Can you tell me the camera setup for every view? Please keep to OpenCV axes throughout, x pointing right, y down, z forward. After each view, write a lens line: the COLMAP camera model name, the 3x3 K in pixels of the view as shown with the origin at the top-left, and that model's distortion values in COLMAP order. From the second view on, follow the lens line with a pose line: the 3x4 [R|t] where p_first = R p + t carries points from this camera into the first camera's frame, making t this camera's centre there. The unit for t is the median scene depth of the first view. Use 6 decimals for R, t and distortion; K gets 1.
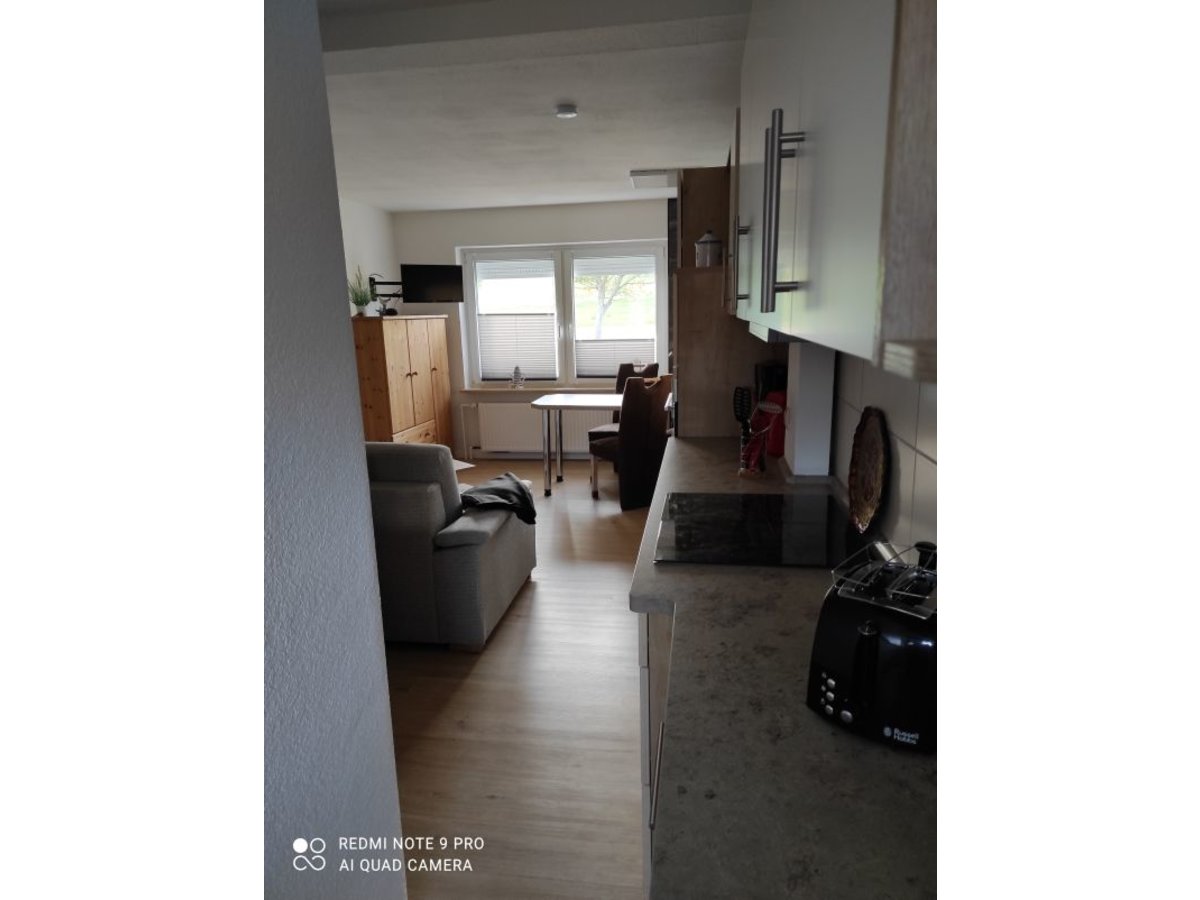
lens RADIAL K [[662.4, 0, 601.2], [0, 662.4, 450.0], [0, 0, 1]] dist [0.056921, -0.001515]
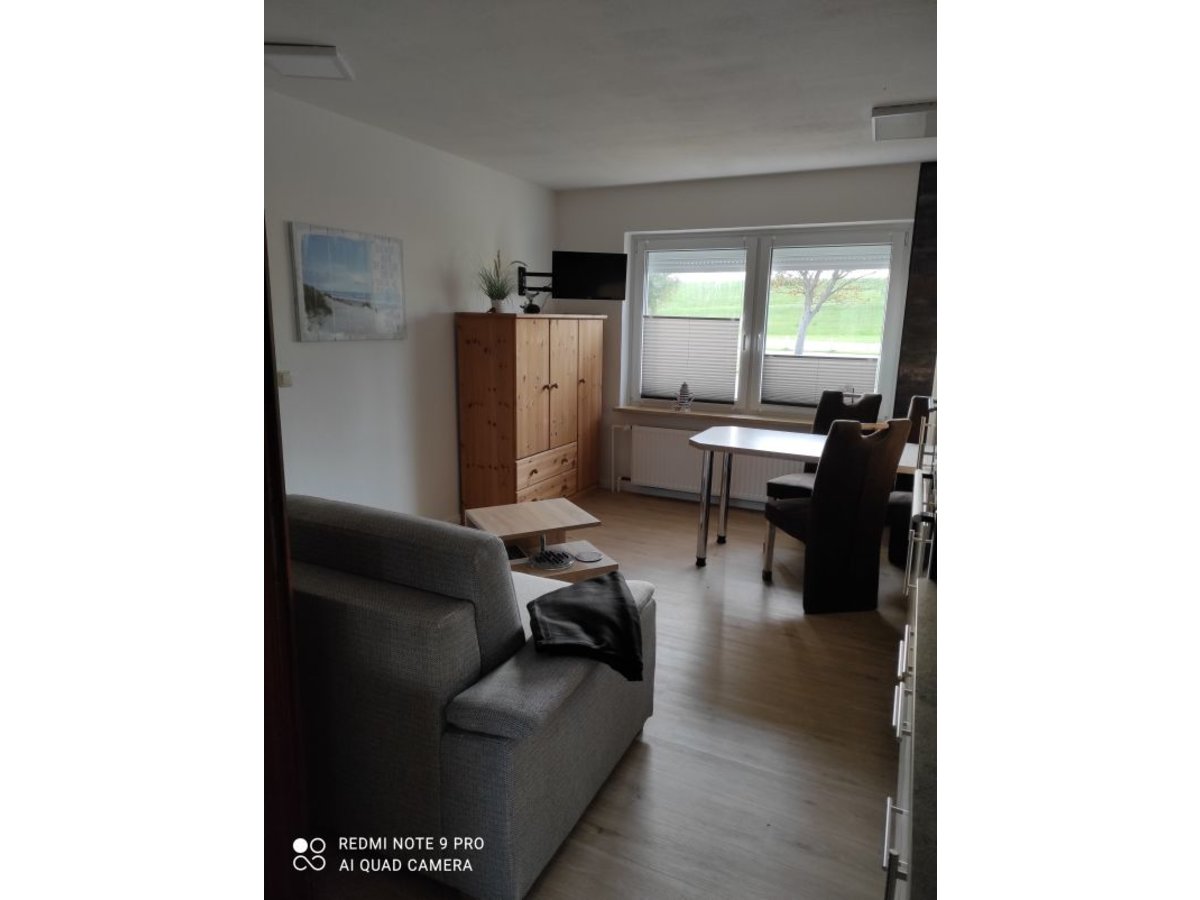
lens RADIAL K [[662.4, 0, 599.3], [0, 662.4, 446.7], [0, 0, 1]] dist [0.056921, -0.001515]
pose [[0.955412, 0.098684, -0.278296, 0.003393], [-0.101415, 0.994834, 0.004604, -0.049297], [0.277312, 0.023824, 0.960484, 0.239178]]
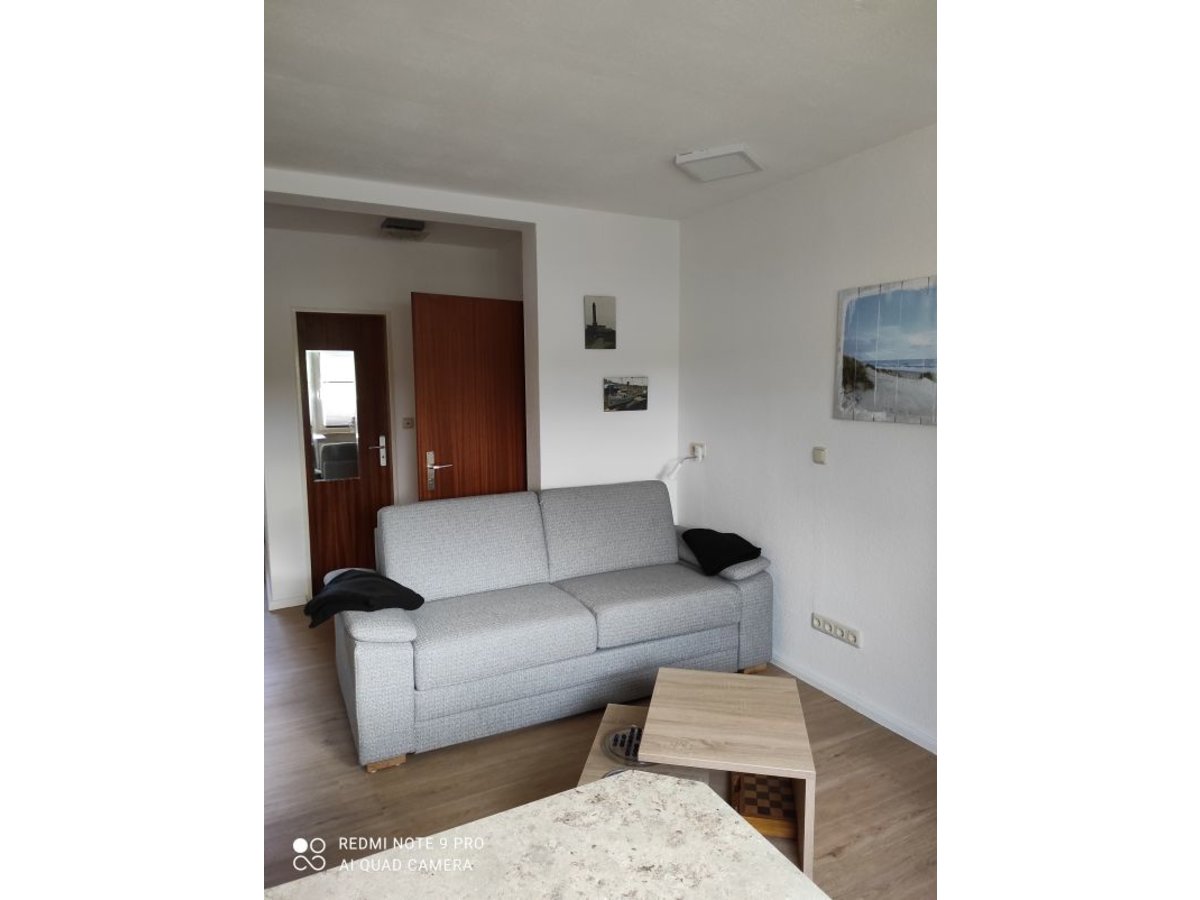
lens RADIAL K [[662.4, 0, 600.9], [0, 662.4, 450.7], [0, 0, 1]] dist [0.056921, -0.001515]
pose [[-0.810090, 0.093539, -0.578796, 0.050662], [-0.097321, 0.952044, 0.290070, -0.261508], [0.578173, 0.291311, -0.762138, 1.207909]]
